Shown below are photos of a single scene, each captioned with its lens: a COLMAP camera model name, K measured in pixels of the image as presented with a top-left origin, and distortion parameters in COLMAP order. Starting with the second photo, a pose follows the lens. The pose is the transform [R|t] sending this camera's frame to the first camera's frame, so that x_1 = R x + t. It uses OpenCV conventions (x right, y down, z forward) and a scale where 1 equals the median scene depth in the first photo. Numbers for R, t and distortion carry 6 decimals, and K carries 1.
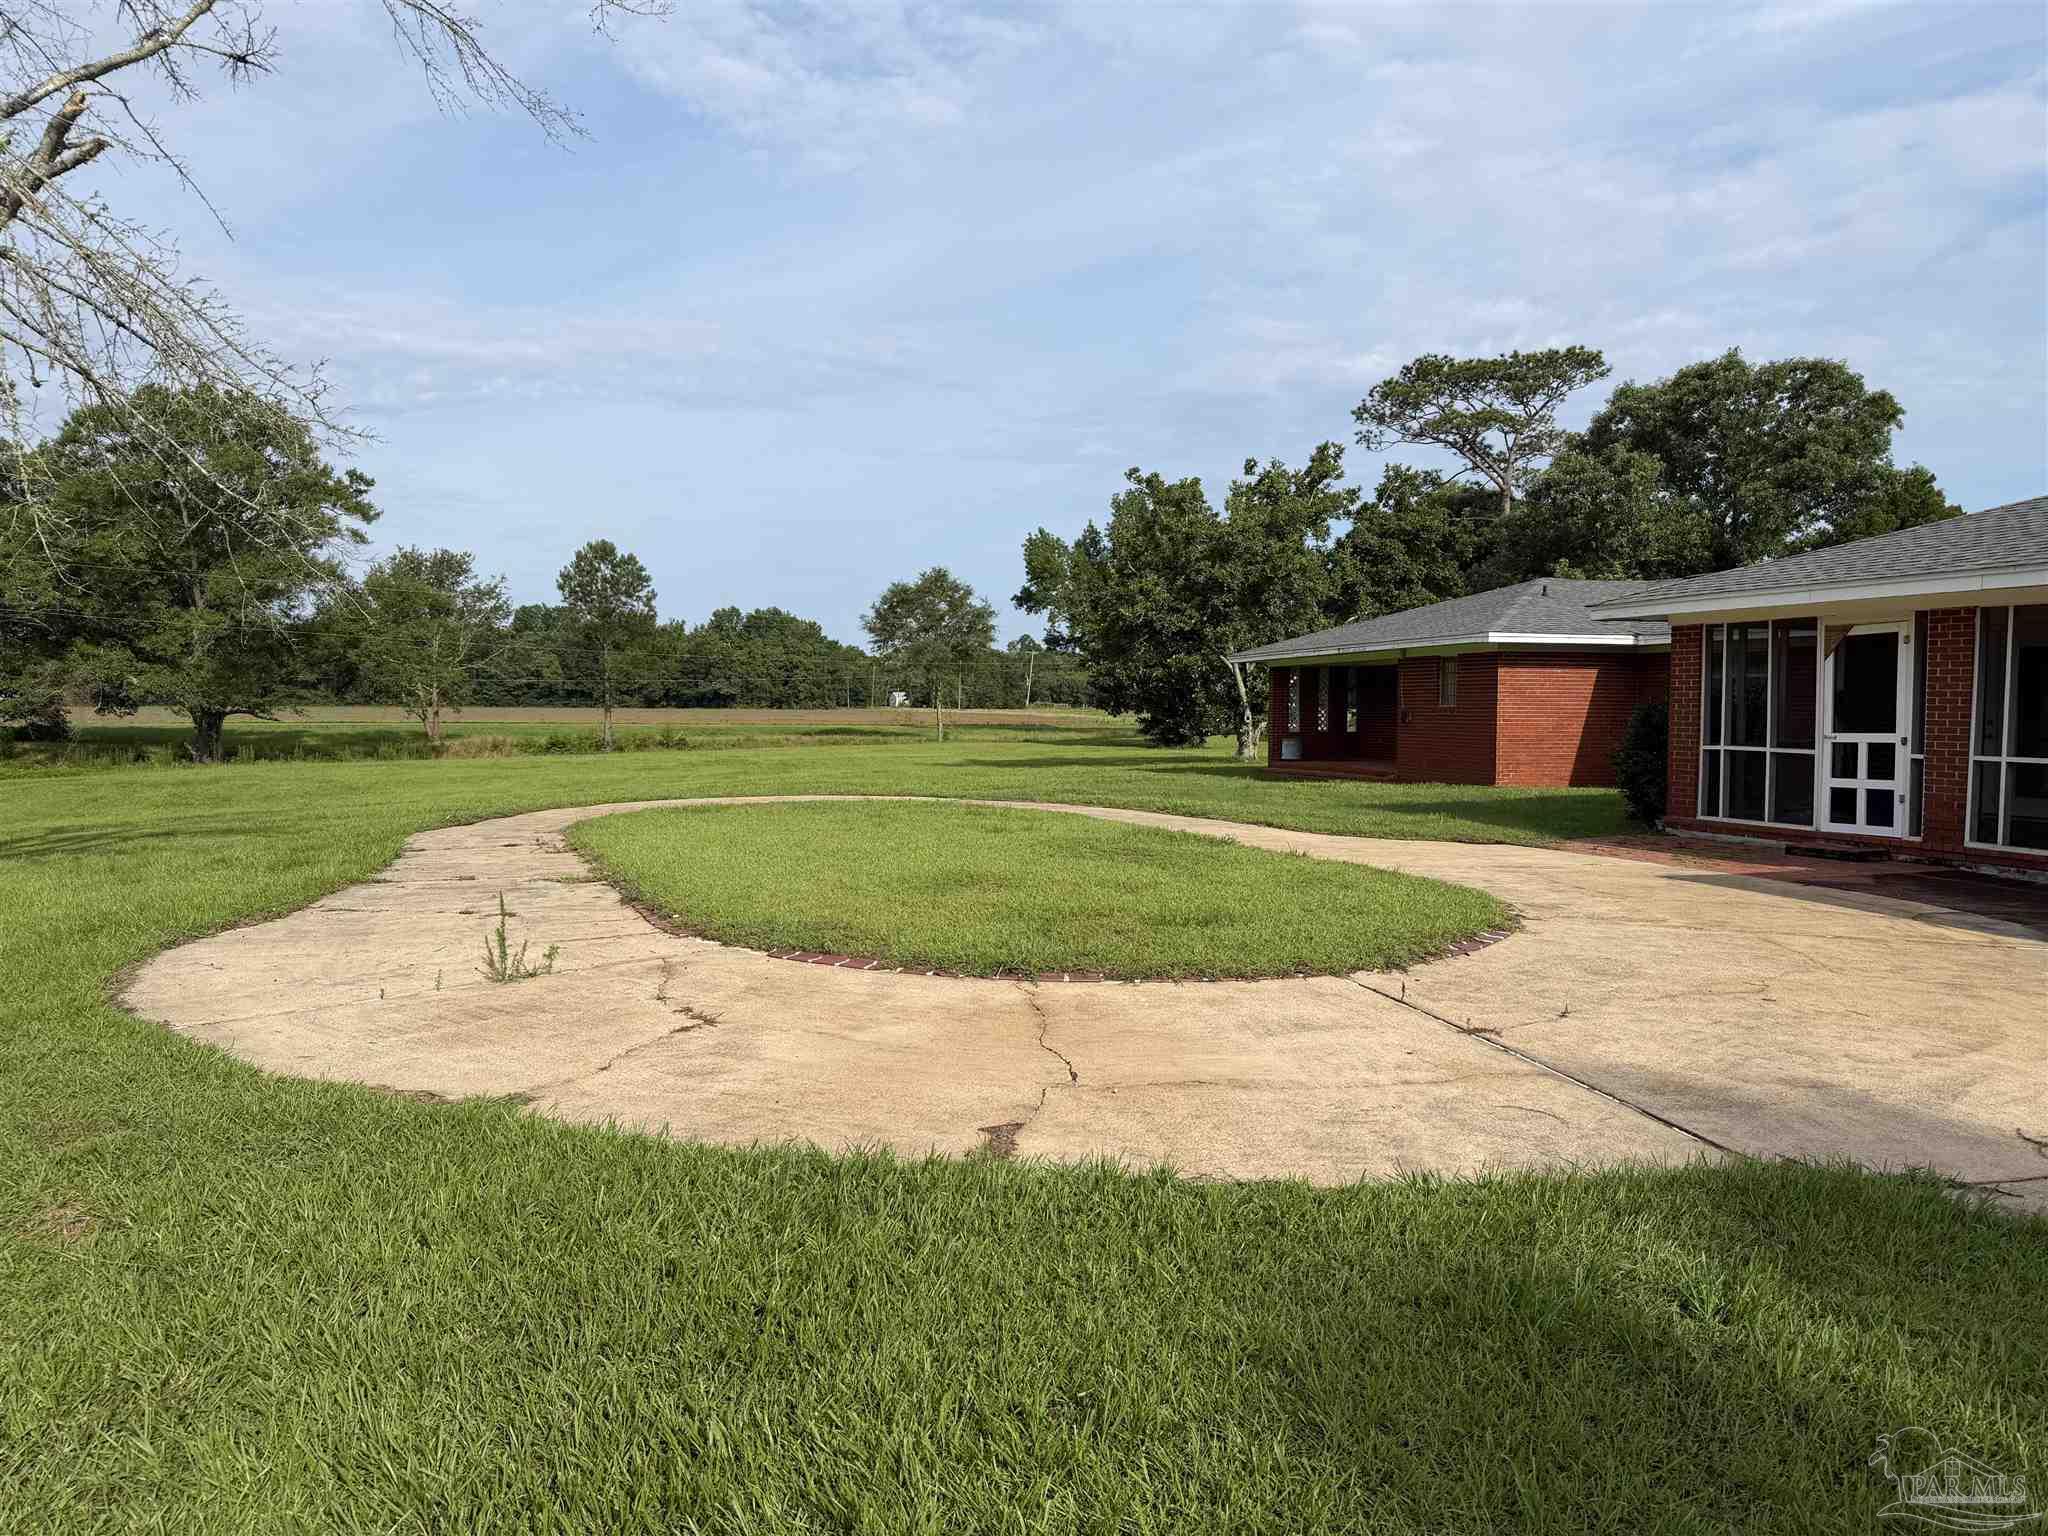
lens RADIAL K [[1446.1, 0, 1034.7], [0, 1446.1, 775.8], [0, 0, 1]] dist [0.040411, -0.047640]
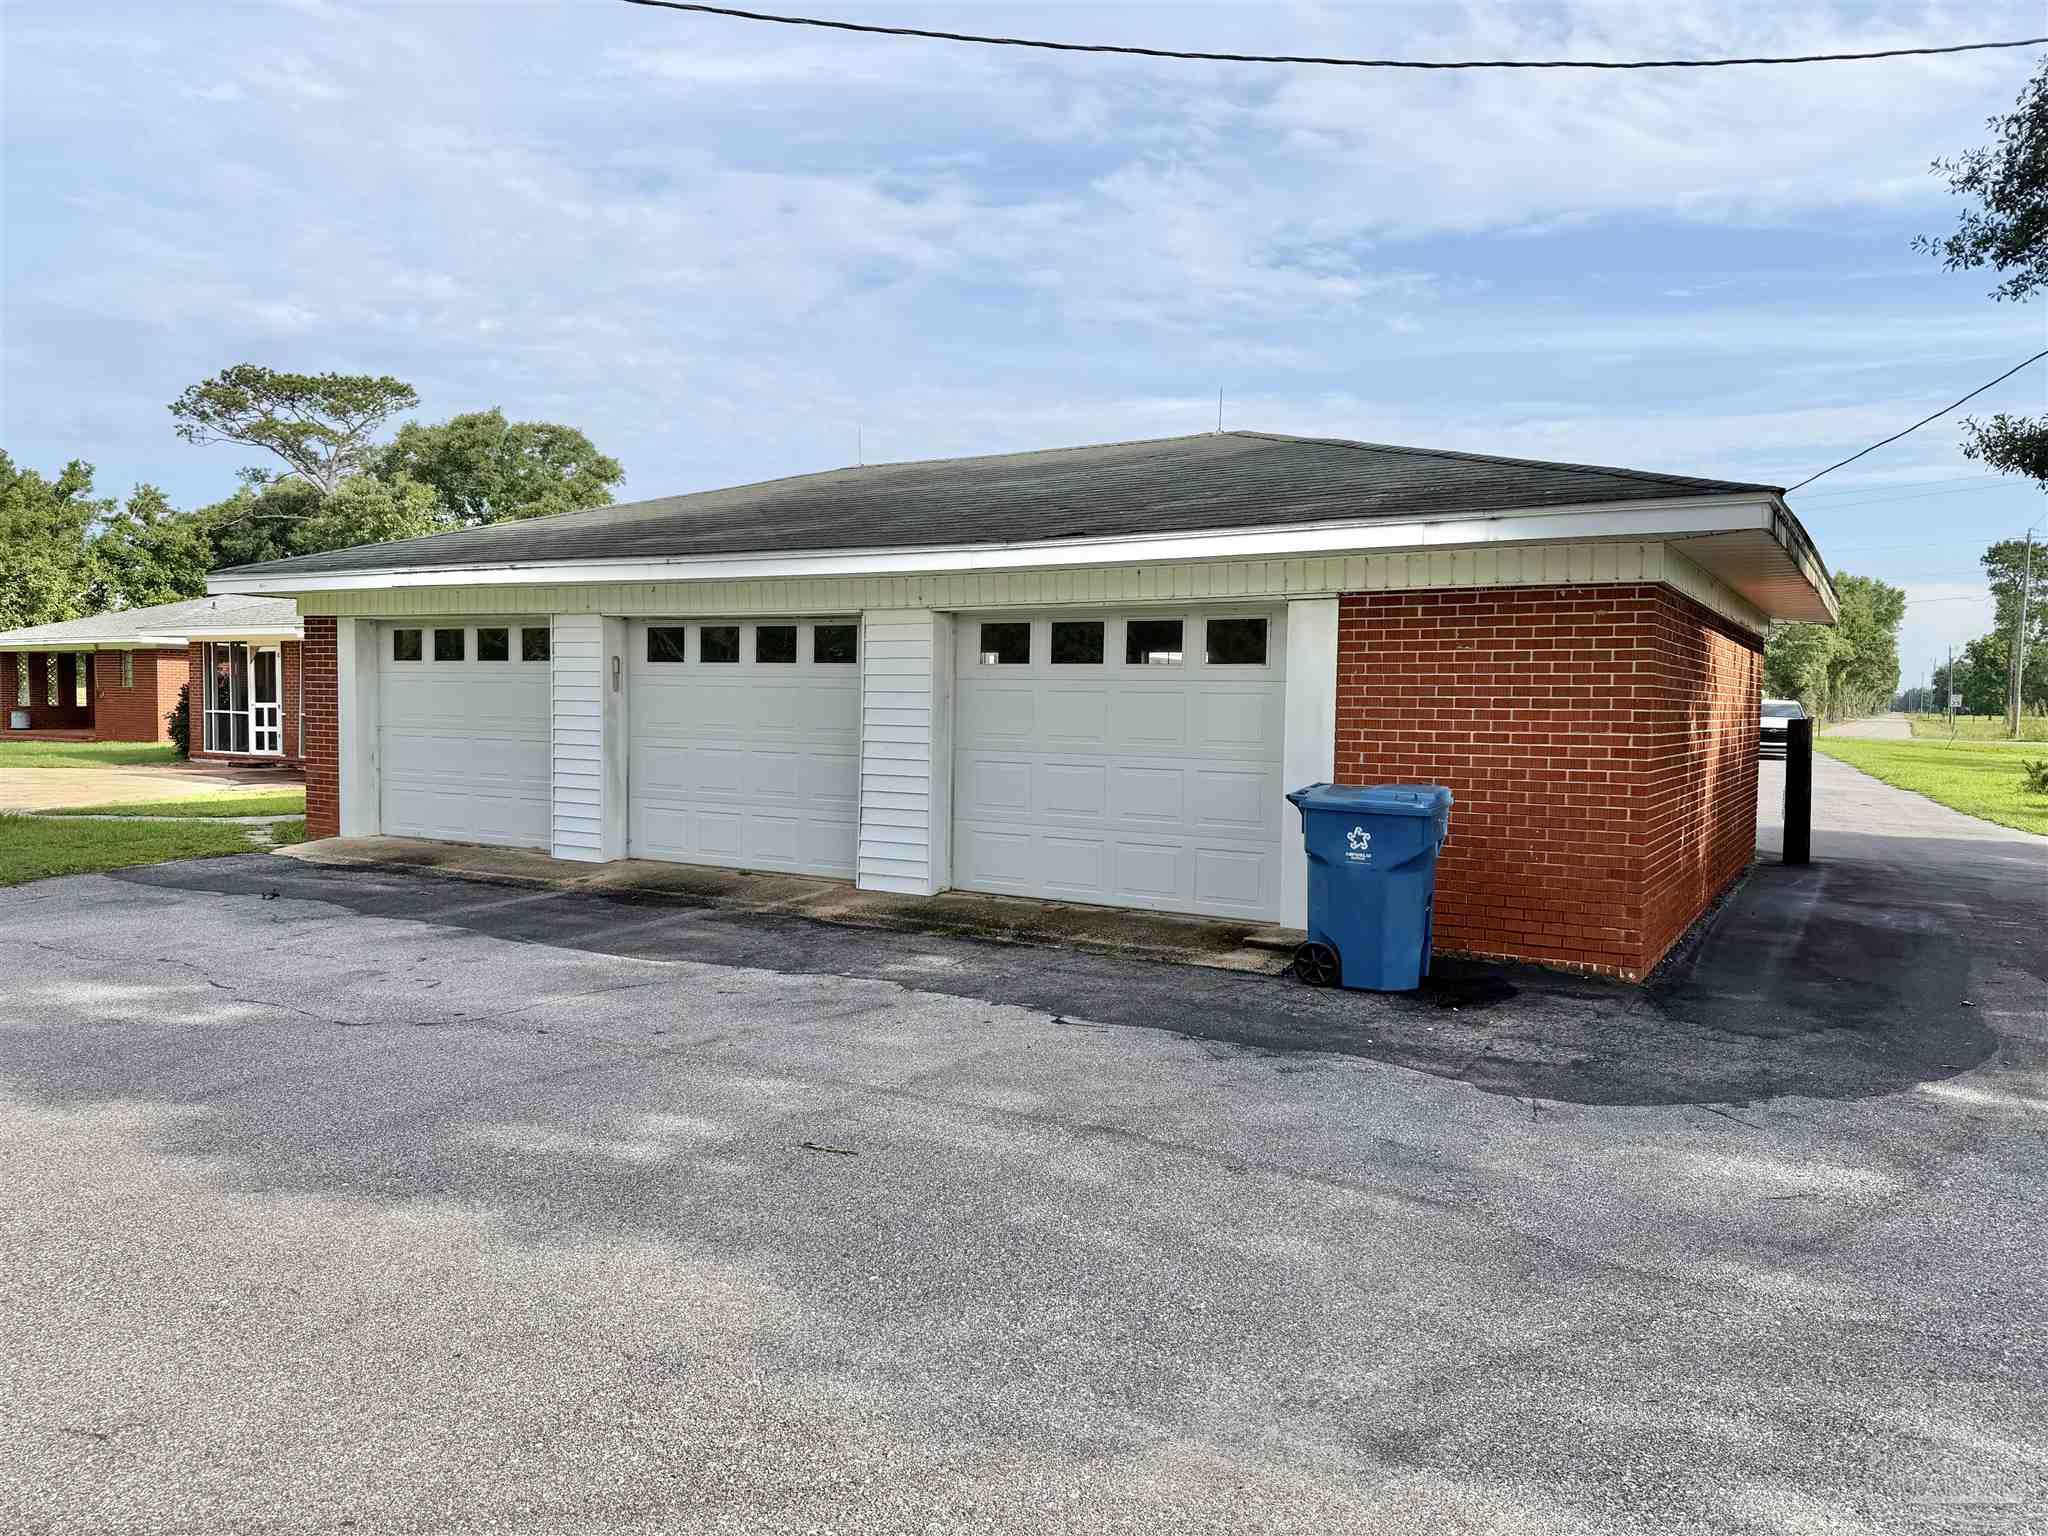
lens RADIAL K [[1589.1, 0, 1023.2], [0, 1589.1, 733.7], [0, 0, 1]] dist [0.043379, -0.007679]
pose [[0.804323, 0.003600, 0.594181, 0.026487], [0.010103, 0.999754, -0.019733, 0.014962], [-0.594106, 0.021875, 0.804089, -0.306560]]
